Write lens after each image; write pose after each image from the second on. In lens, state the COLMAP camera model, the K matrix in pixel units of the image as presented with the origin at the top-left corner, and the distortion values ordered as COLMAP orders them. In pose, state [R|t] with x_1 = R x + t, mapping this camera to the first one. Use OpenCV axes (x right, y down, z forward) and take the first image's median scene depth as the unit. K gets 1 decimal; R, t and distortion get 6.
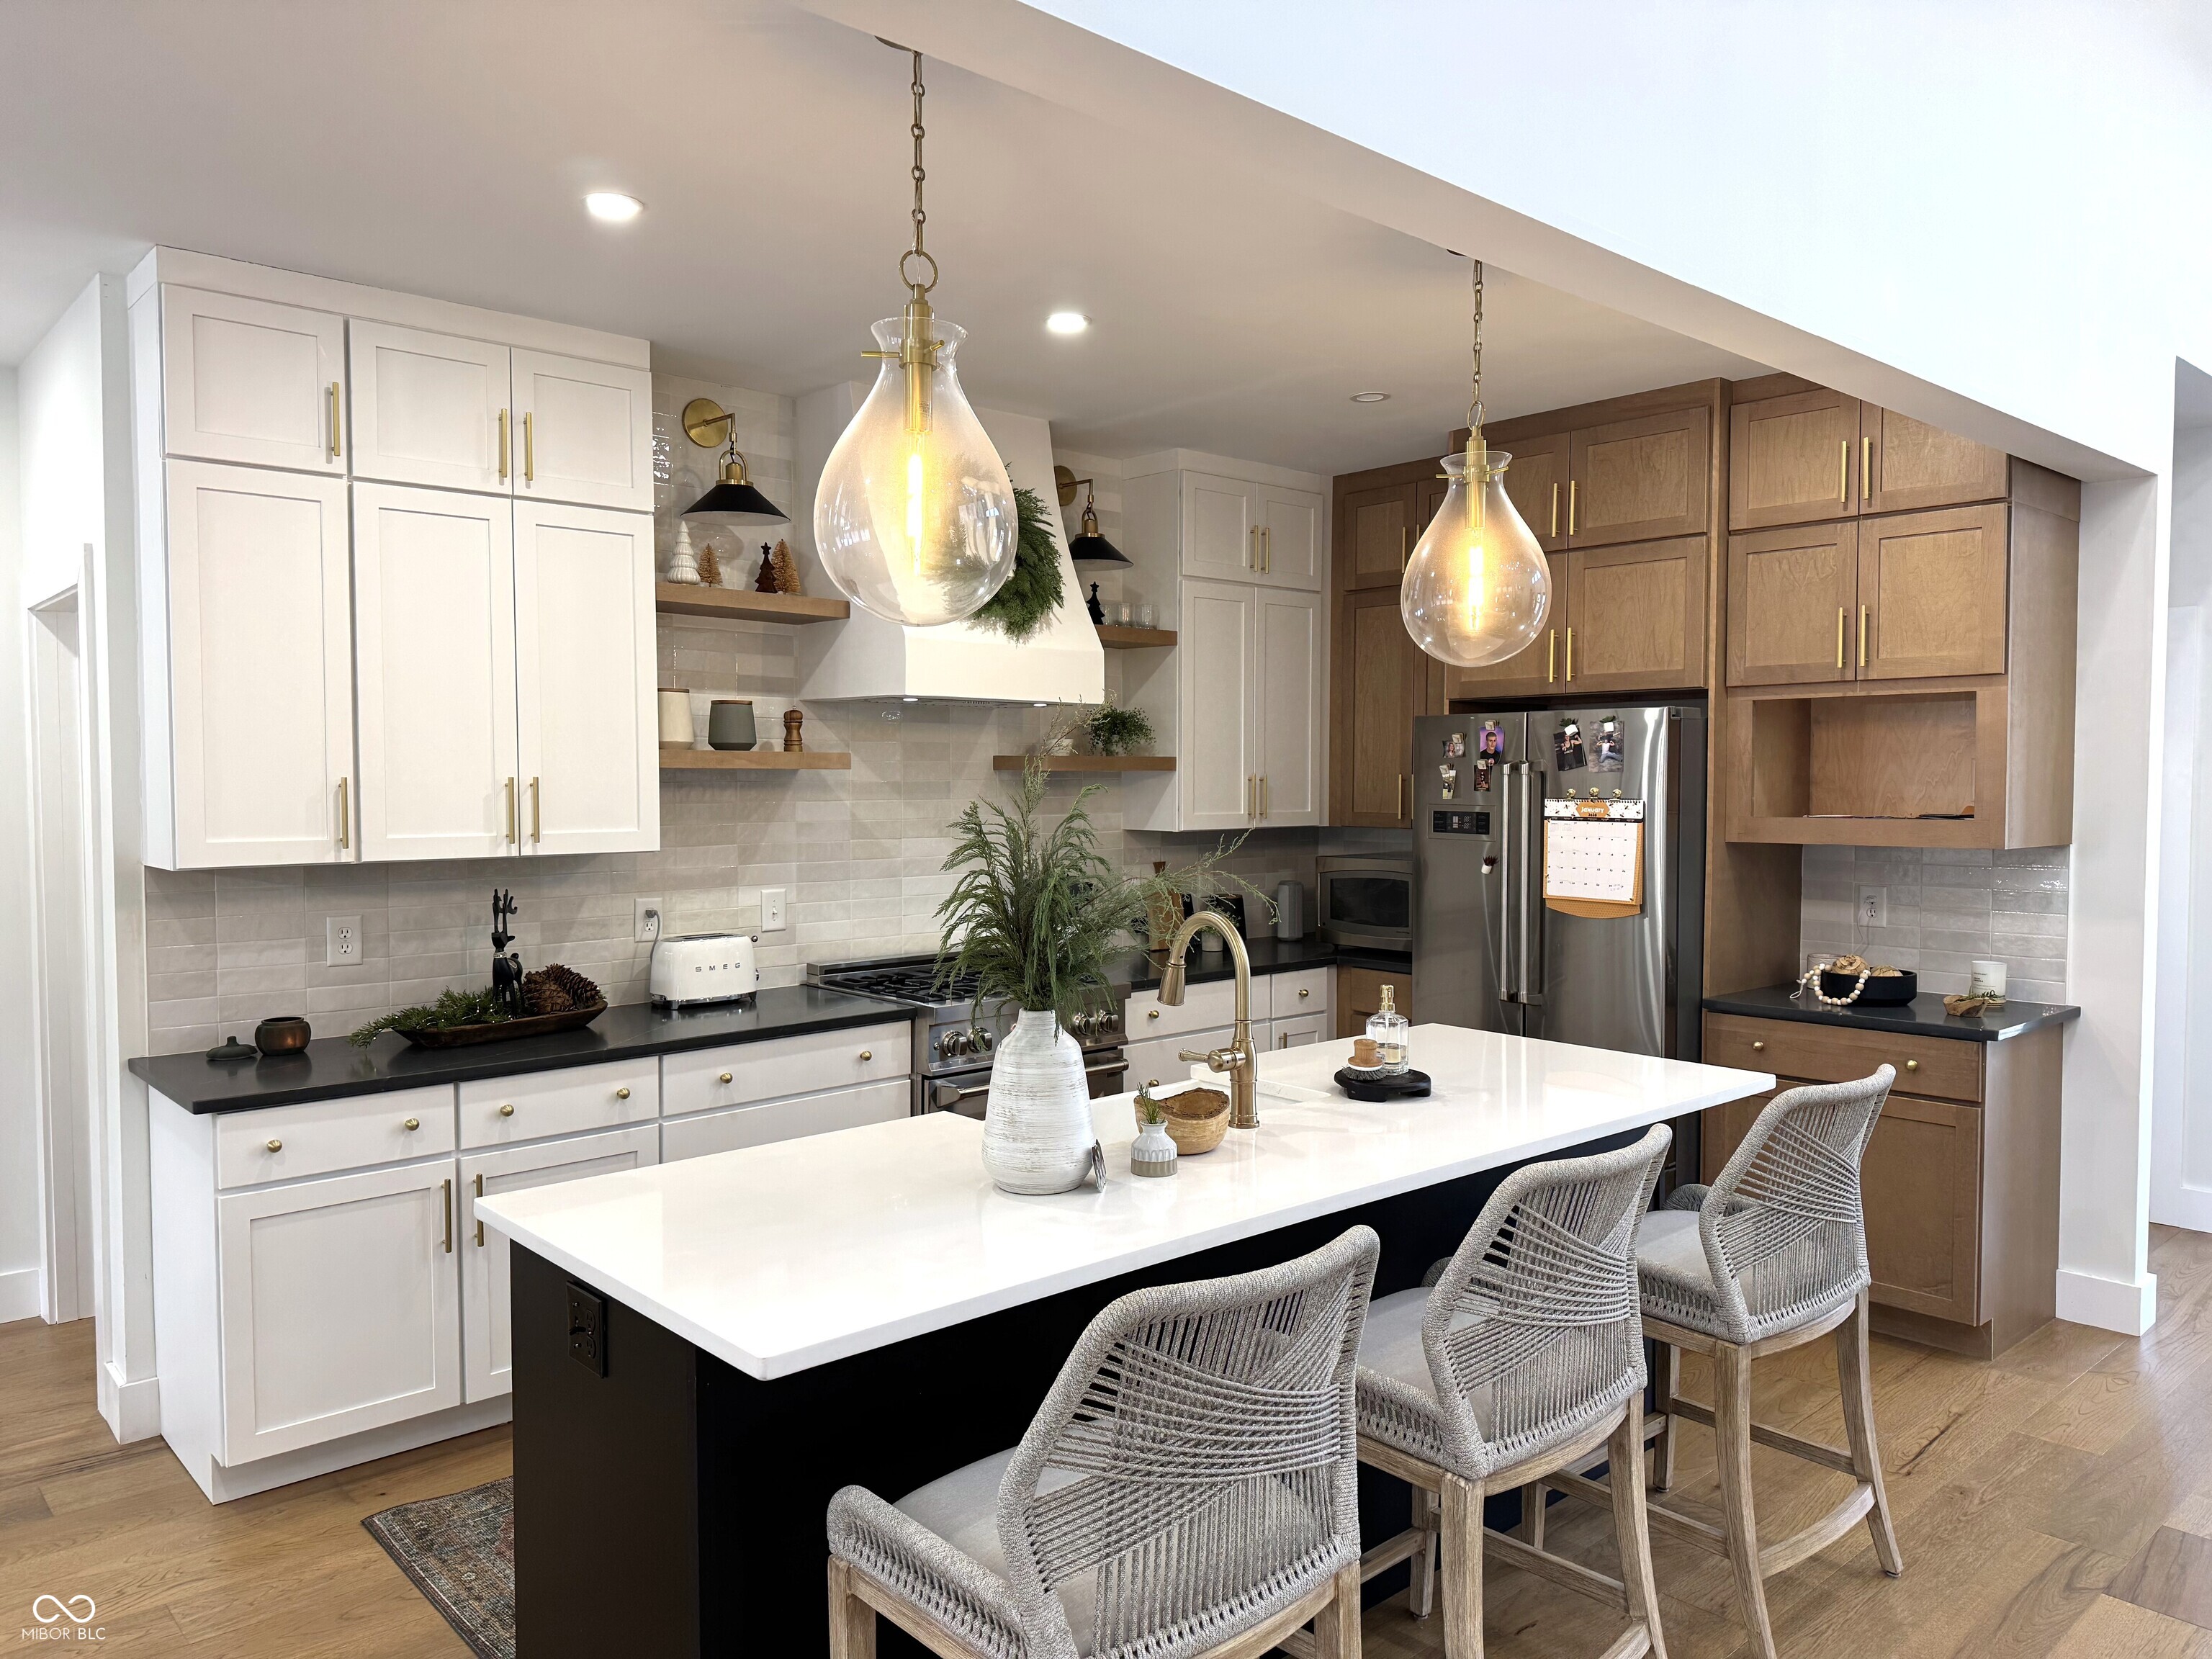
lens RADIAL K [[1576.8, 0, 1114.6], [0, 1576.8, 841.0], [0, 0, 1]] dist [0.070607, -0.079440]
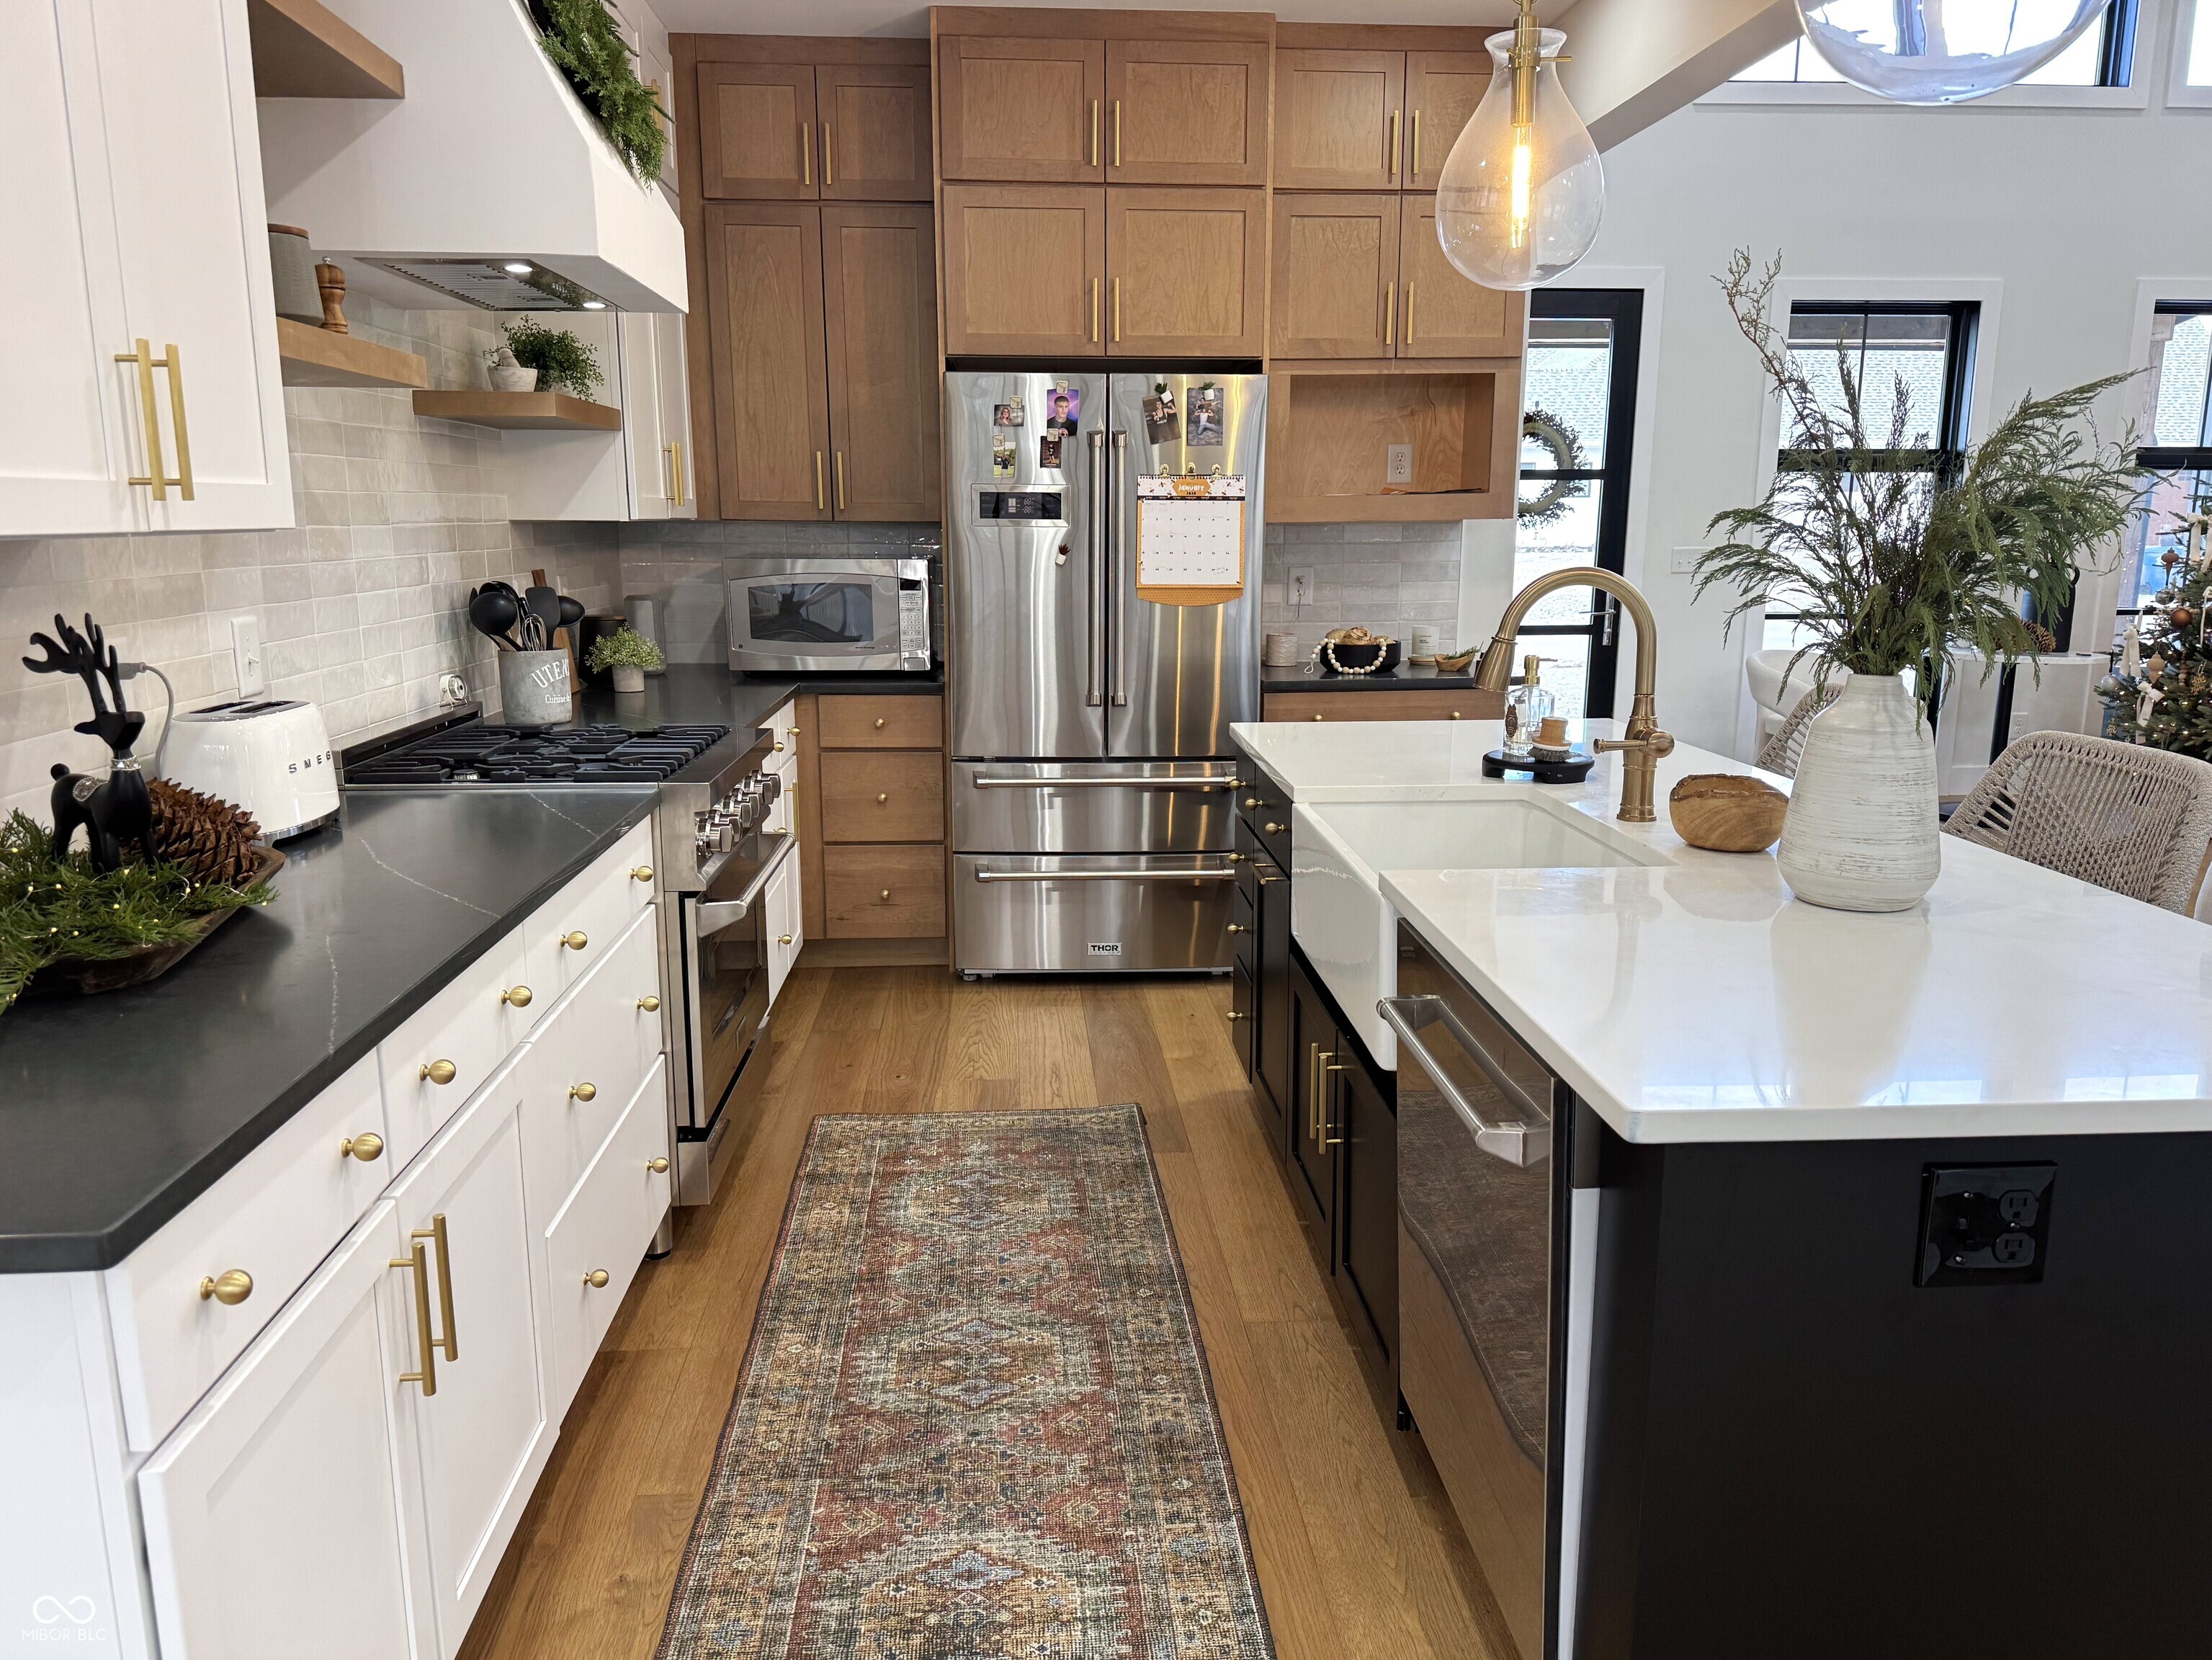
lens RADIAL K [[1577.1, 0, 1105.5], [0, 1577.1, 843.9], [0, 0, 1]] dist [0.070607, -0.079440]
pose [[0.622635, -0.161209, 0.765727, -0.469016], [0.033176, 0.983107, 0.179997, 0.016870], [-0.781809, -0.086669, 0.617465, 0.448538]]
